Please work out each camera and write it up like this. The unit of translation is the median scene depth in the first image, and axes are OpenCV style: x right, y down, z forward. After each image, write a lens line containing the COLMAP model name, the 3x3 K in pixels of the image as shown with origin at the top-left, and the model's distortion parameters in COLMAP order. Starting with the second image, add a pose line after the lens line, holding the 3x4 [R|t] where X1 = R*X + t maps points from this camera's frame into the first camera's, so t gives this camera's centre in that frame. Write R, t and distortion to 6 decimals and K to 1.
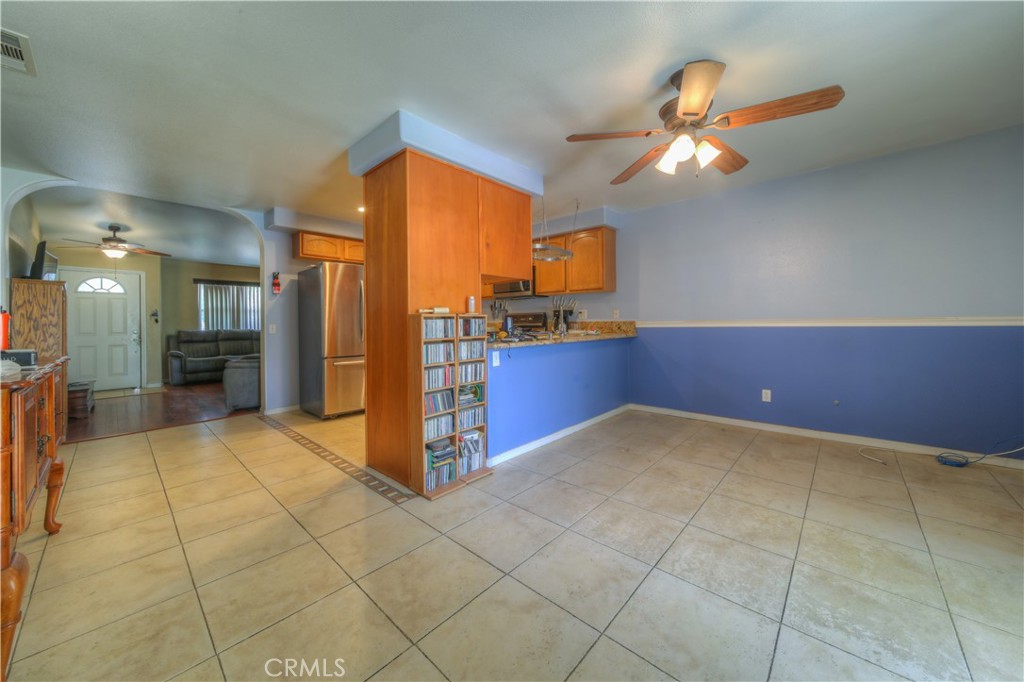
lens RADIAL K [[364.3, 0, 512.7], [0, 364.3, 326.7], [0, 0, 1]] dist [0.000464, -0.000005]
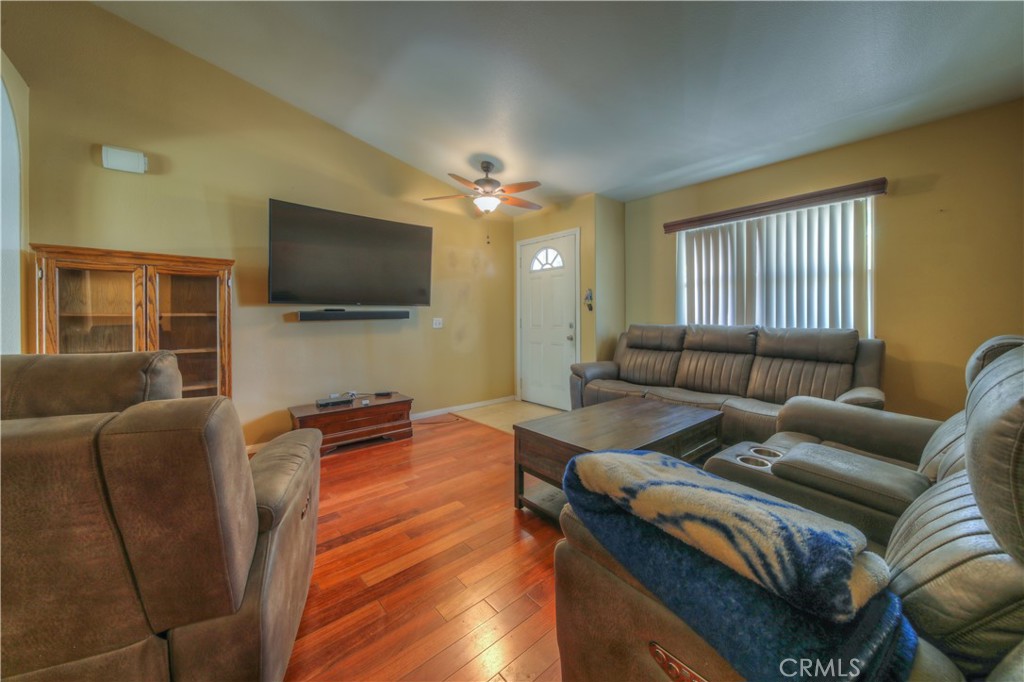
lens RADIAL K [[364.3, 0, 512.7], [0, 364.3, 326.7], [0, 0, 1]] dist [0.000464, -0.000005]
pose [[-0.124182, 0.037073, -0.991567, -0.398029], [0.001334, 0.999307, 0.037196, -0.007116], [0.992259, 0.003296, -0.124146, 1.004936]]
